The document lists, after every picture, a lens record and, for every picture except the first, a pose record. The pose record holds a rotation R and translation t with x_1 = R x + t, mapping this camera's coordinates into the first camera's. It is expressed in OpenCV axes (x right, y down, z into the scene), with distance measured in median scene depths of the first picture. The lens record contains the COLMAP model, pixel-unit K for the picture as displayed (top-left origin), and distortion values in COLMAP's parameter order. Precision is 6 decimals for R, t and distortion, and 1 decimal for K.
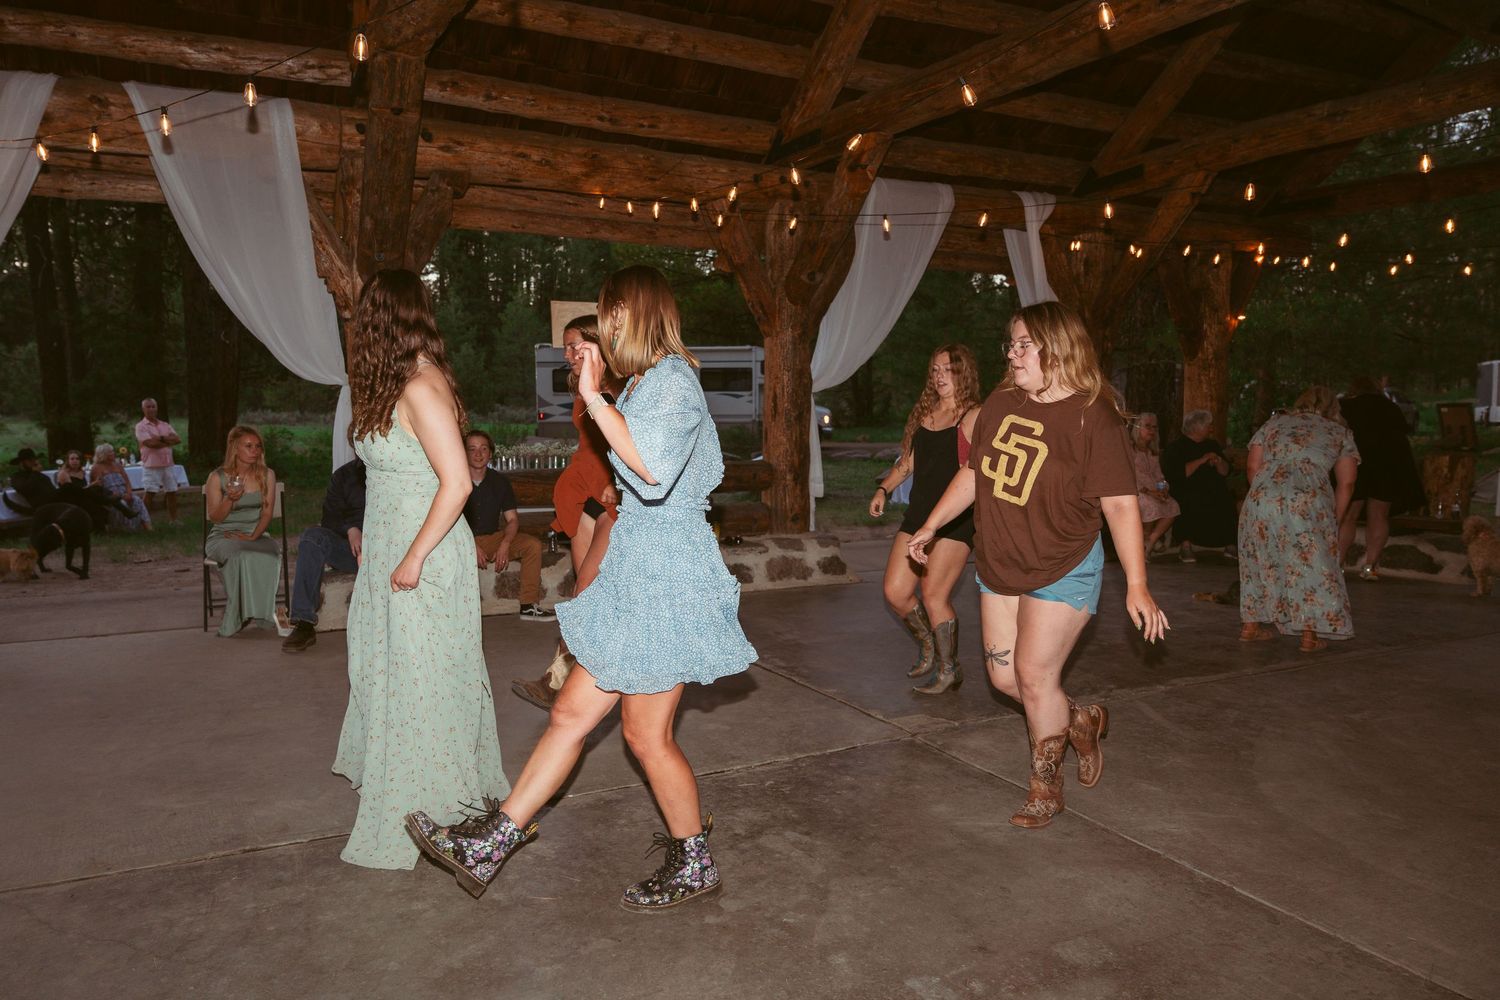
lens RADIAL K [[1001.5, 0, 810.2], [0, 1001.5, 466.5], [0, 0, 1]] dist [0.001027, -0.016037]
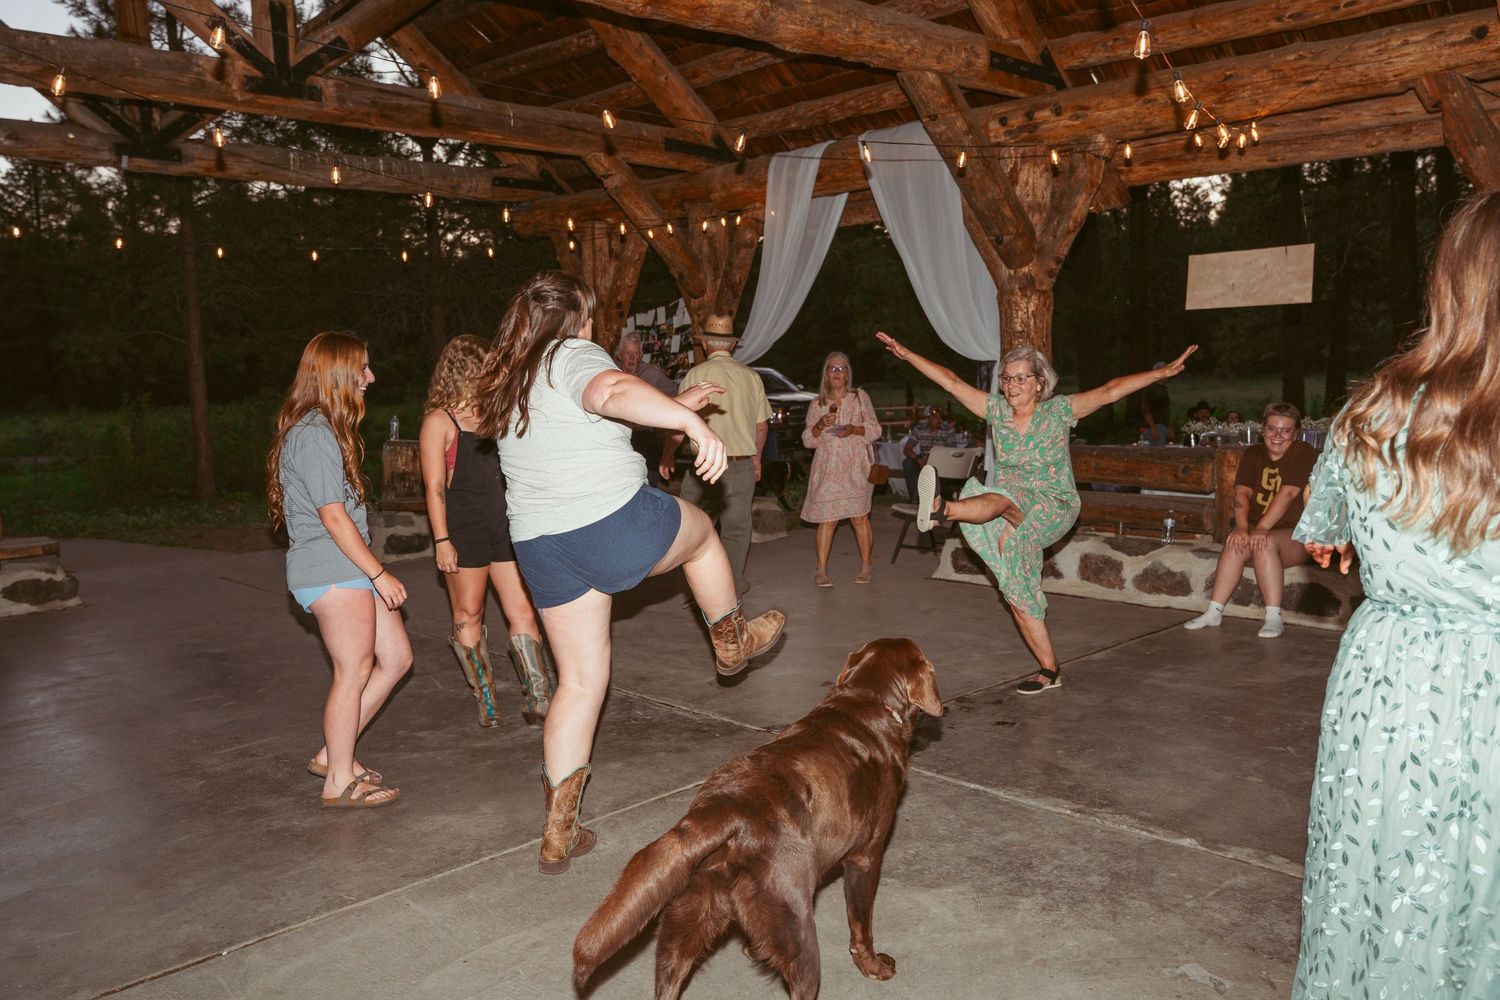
lens RADIAL K [[1192.4, 0, 756.3], [0, 1192.4, 502.1], [0, 0, 1]] dist [0.008896, -0.017597]
pose [[0.318995, 0.104639, -0.941962, 0.830073], [-0.042836, 0.994463, 0.095965, -0.049920], [0.946788, 0.009737, 0.321711, 0.424844]]
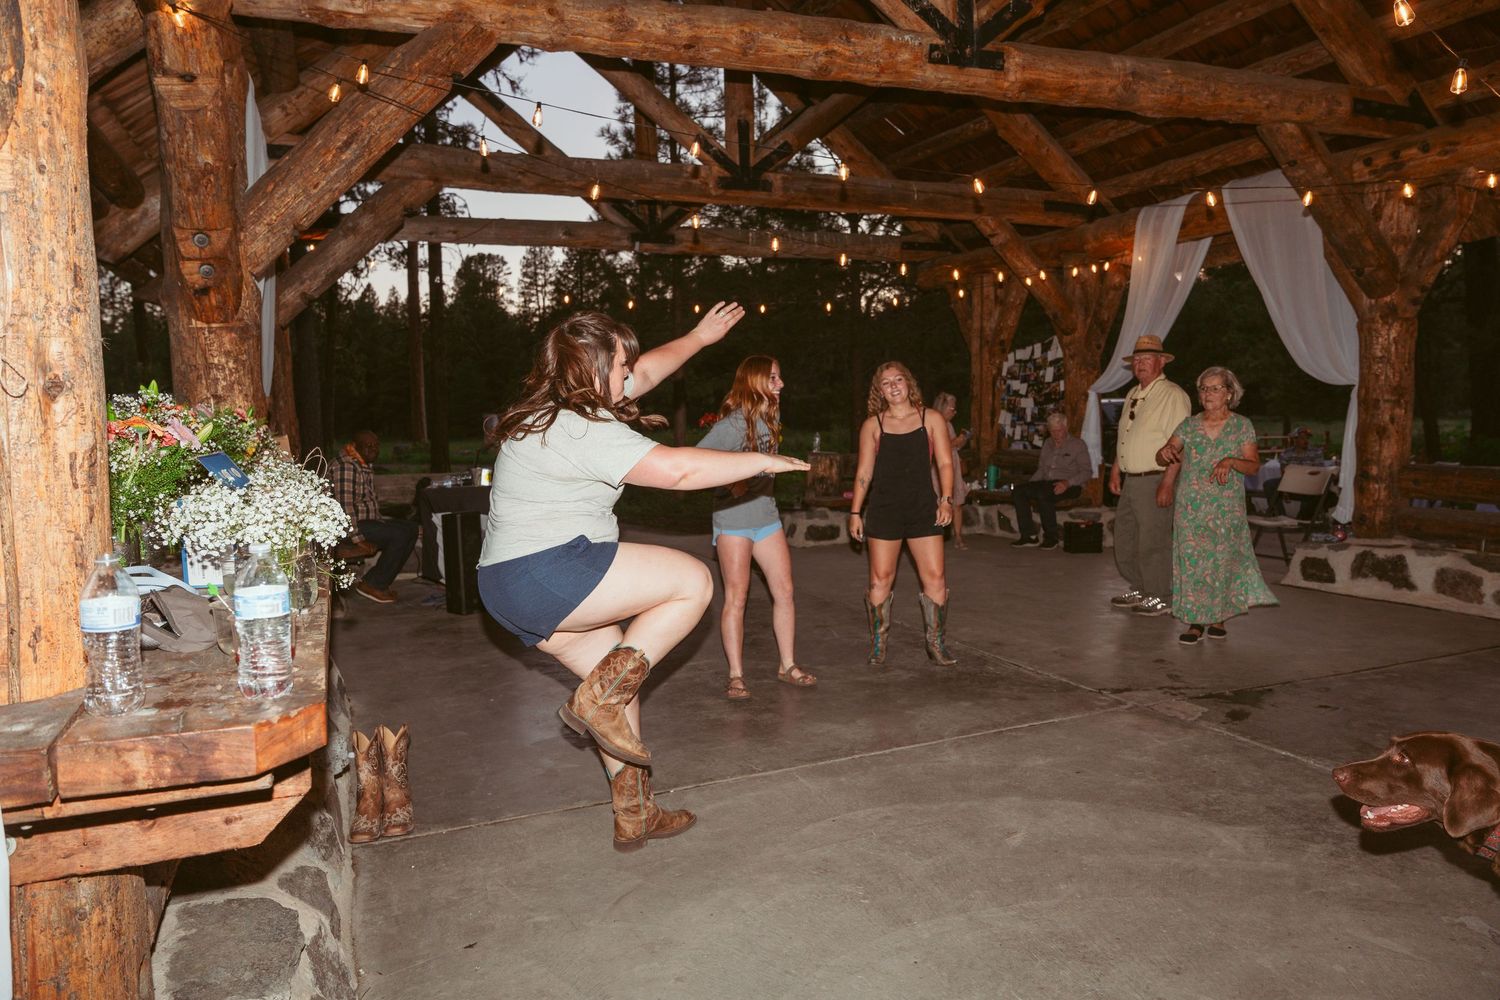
lens RADIAL K [[1001.5, 0, 744.8], [0, 1001.5, 502.1], [0, 0, 1]] dist [0.001027, -0.016037]
pose [[-0.049420, 0.096992, -0.994057, 0.884594], [-0.045198, 0.994037, 0.099237, -0.036176], [0.997755, 0.049834, -0.044742, 0.438743]]
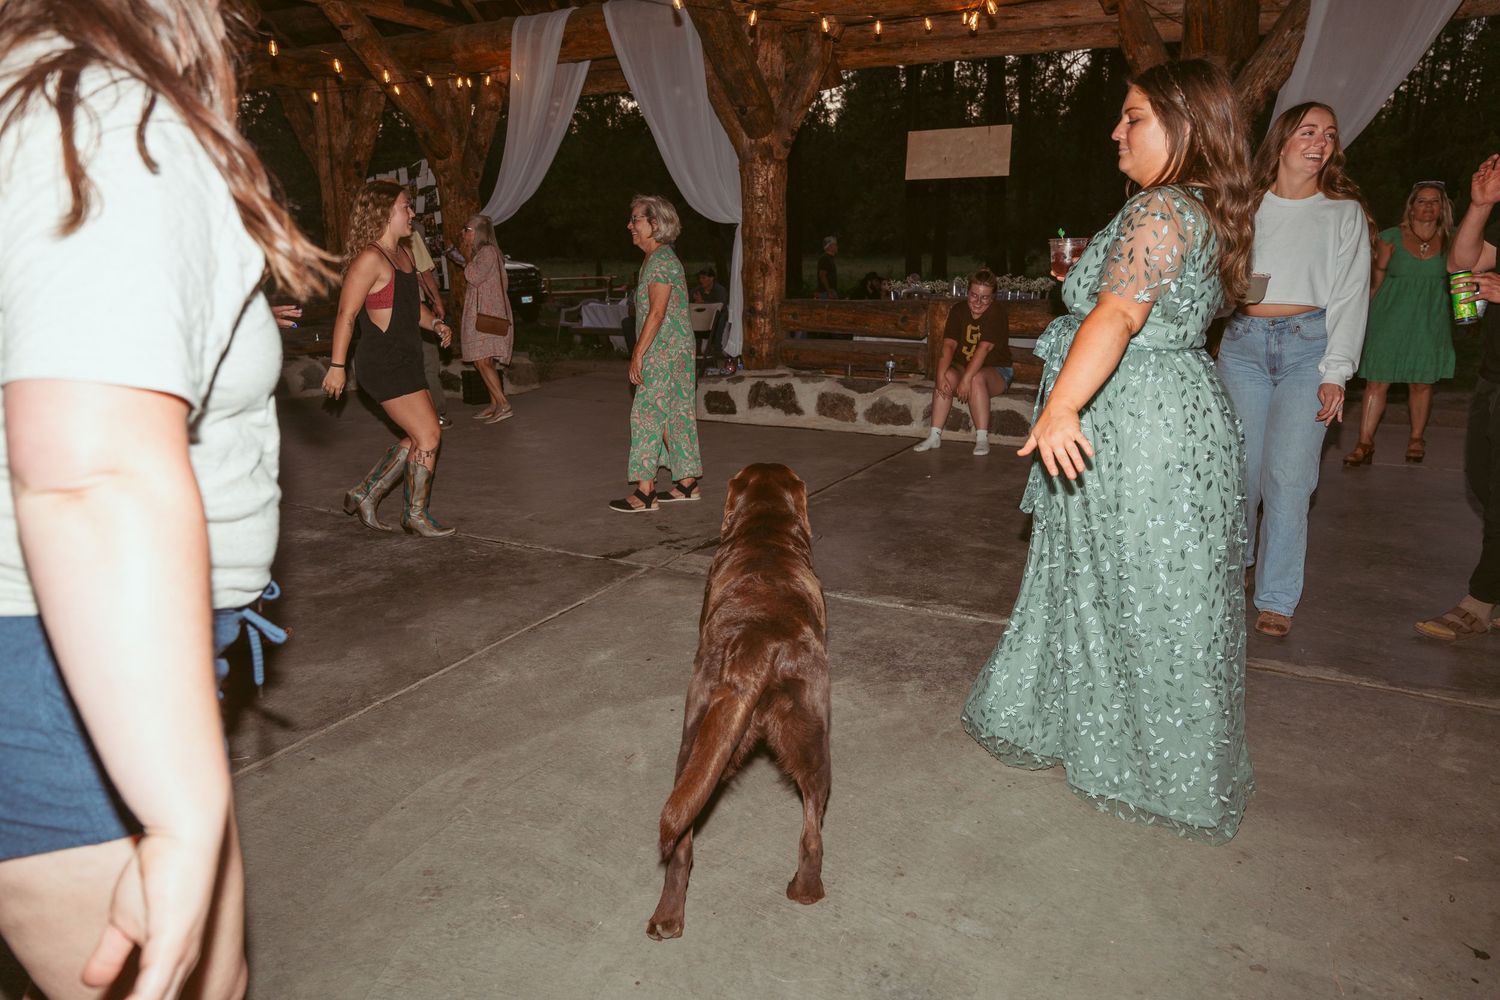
lens RADIAL K [[1001.5, 0, 760.7], [0, 1001.5, 508.4], [0, 0, 1]] dist [0.001027, -0.016037]
pose [[0.584310, 0.210941, -0.783636, 0.719603], [-0.051597, 0.973330, 0.223531, -0.023736], [0.809888, -0.090178, 0.579611, 0.362805]]
